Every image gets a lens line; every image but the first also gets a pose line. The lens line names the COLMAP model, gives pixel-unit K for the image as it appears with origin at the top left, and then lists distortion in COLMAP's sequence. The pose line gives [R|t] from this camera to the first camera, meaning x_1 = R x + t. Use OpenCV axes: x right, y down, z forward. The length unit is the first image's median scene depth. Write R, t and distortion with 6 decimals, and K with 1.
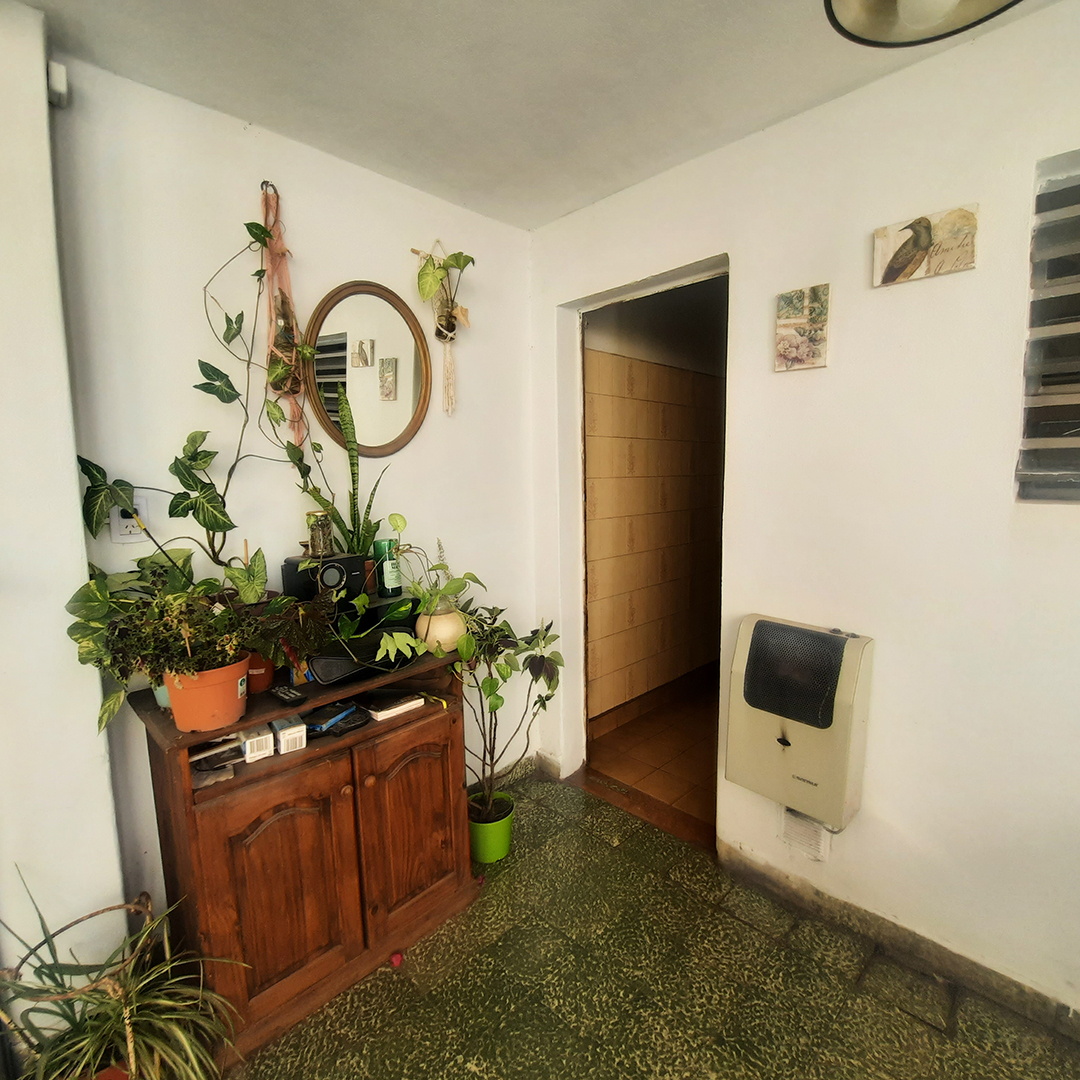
lens RADIAL K [[569.5, 0, 541.4], [0, 569.5, 537.5], [0, 0, 1]] dist [-0.014553, -0.003050]
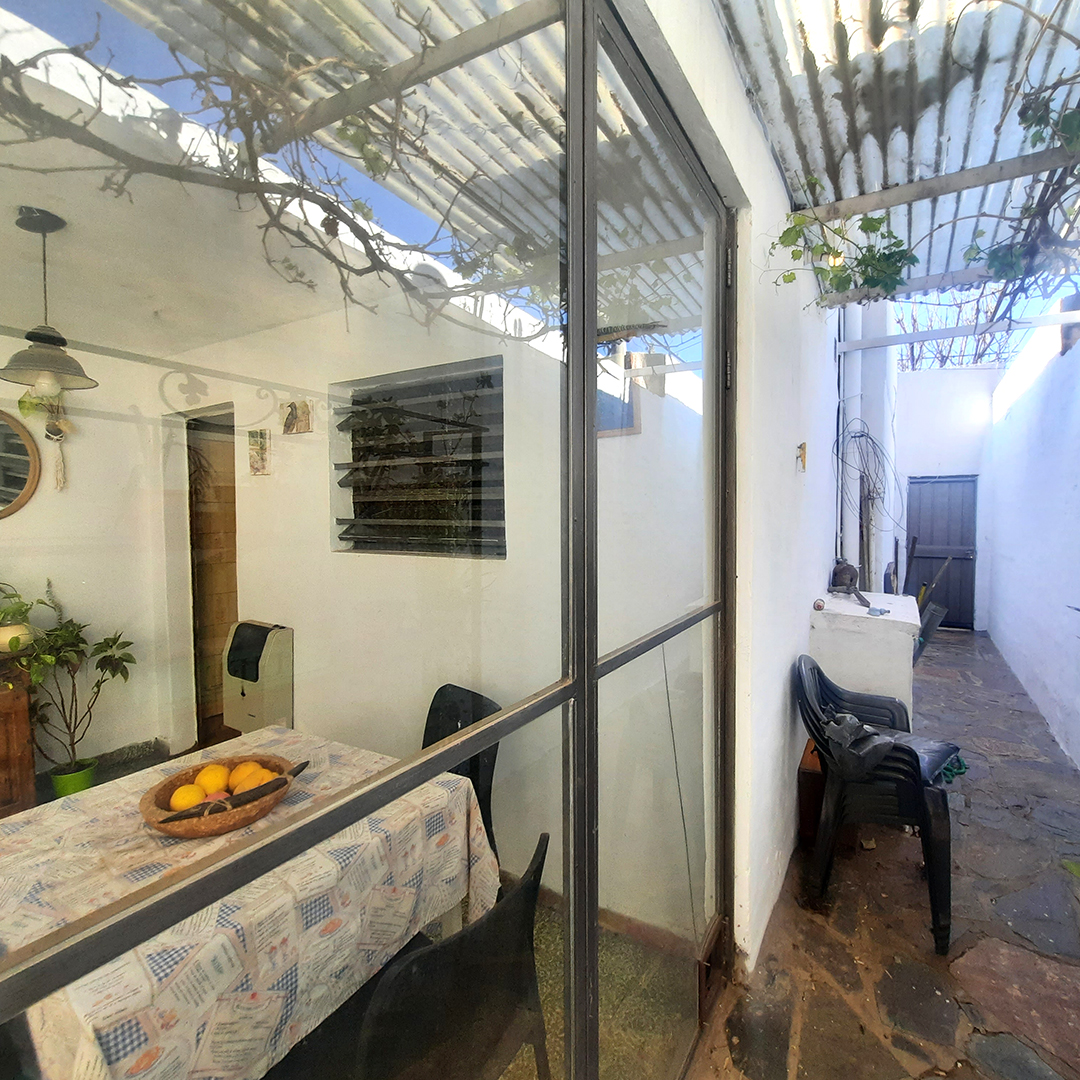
lens RADIAL K [[569.5, 0, 539.5], [0, 569.5, 538.9], [0, 0, 1]] dist [-0.014553, -0.003050]
pose [[0.964381, -0.004182, 0.264484, 0.825347], [0.022470, 0.997556, -0.066157, 0.031228], [-0.263561, 0.069743, 0.962118, -0.875061]]
